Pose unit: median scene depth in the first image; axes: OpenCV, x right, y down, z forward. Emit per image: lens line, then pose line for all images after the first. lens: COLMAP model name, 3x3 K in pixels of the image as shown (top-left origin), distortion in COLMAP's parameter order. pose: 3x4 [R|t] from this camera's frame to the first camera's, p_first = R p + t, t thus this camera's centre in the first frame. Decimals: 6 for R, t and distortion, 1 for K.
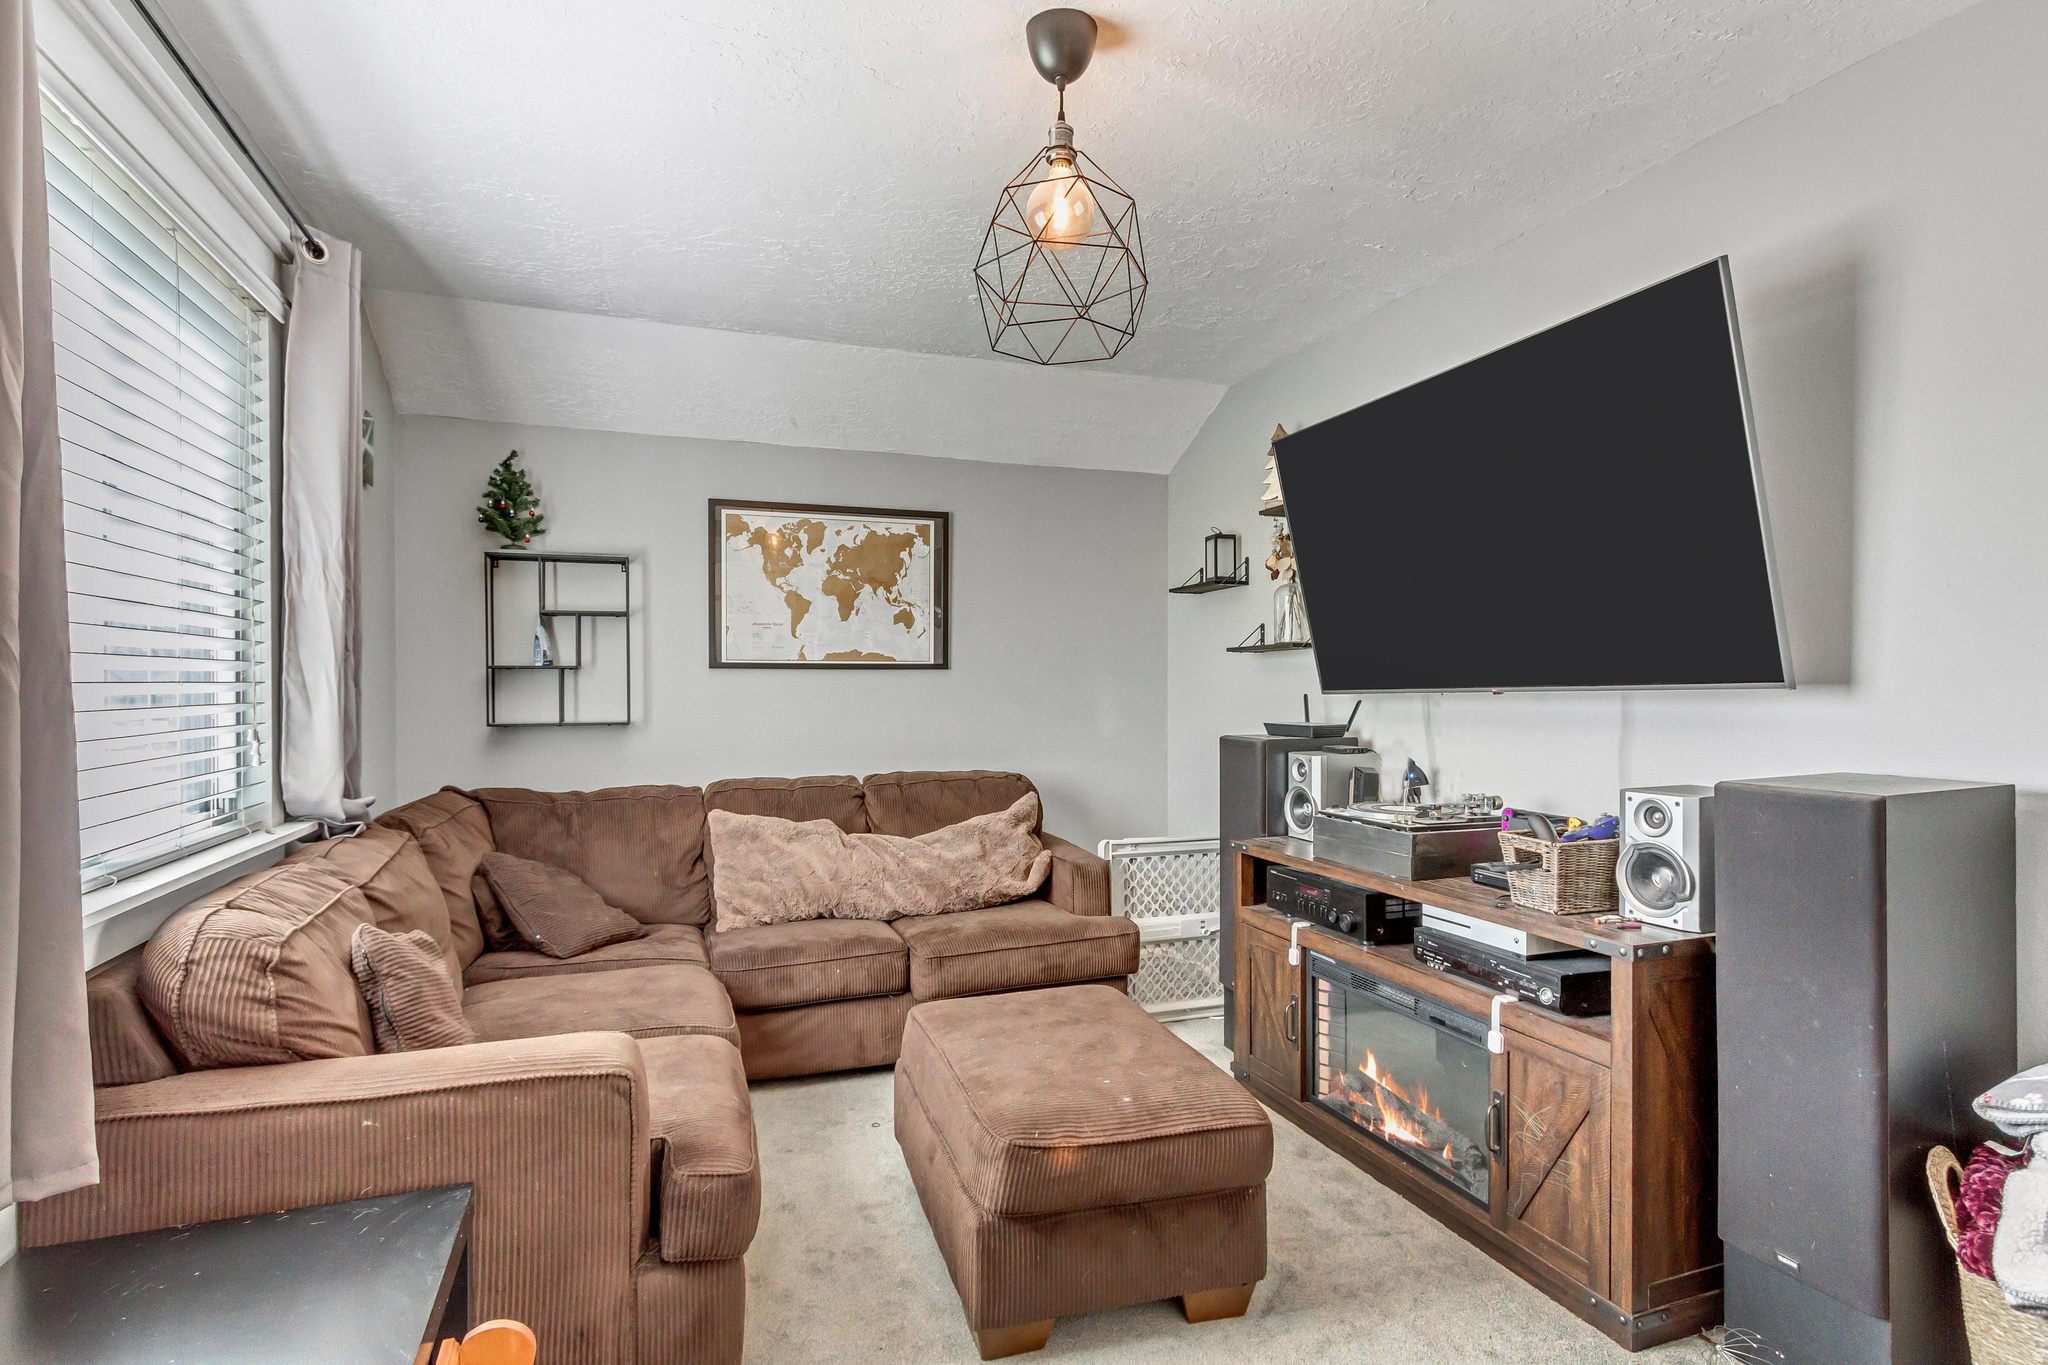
lens RADIAL K [[1024.4, 0, 1022.4], [0, 1024.4, 688.5], [0, 0, 1]] dist [0.005550, 0.000261]
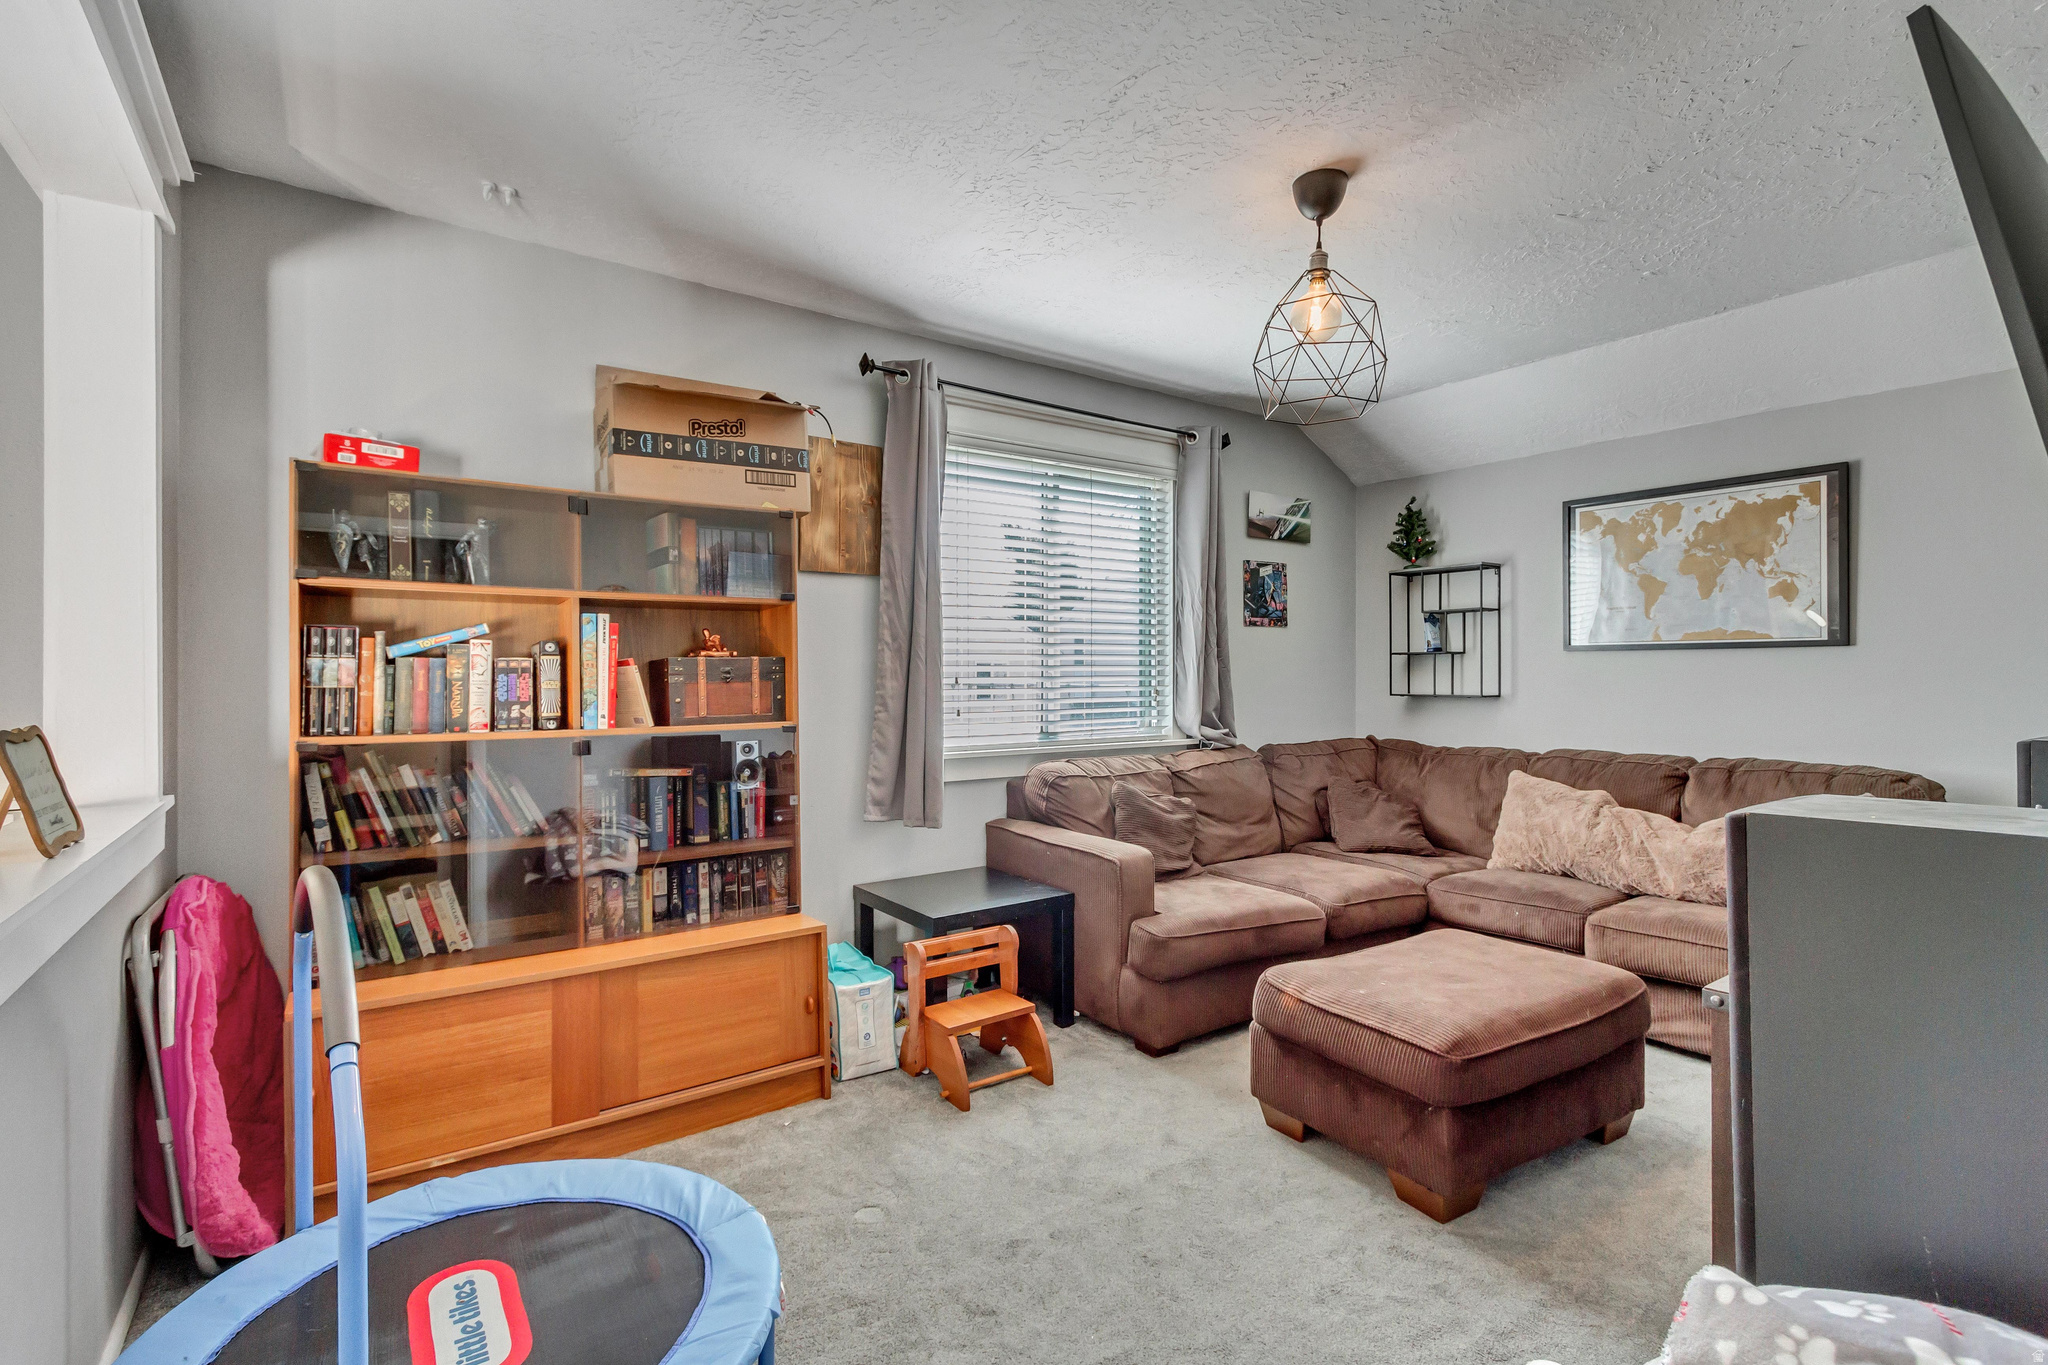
lens RADIAL K [[956.4, 0, 1022.8], [0, 956.4, 672.6], [0, 0, 1]] dist [0.001292, -0.000128]
pose [[0.258913, 0.002090, -0.965898, 0.565377], [-0.000187, 0.999998, 0.002114, 0.002172], [0.965901, -0.000367, 0.258913, 0.144925]]
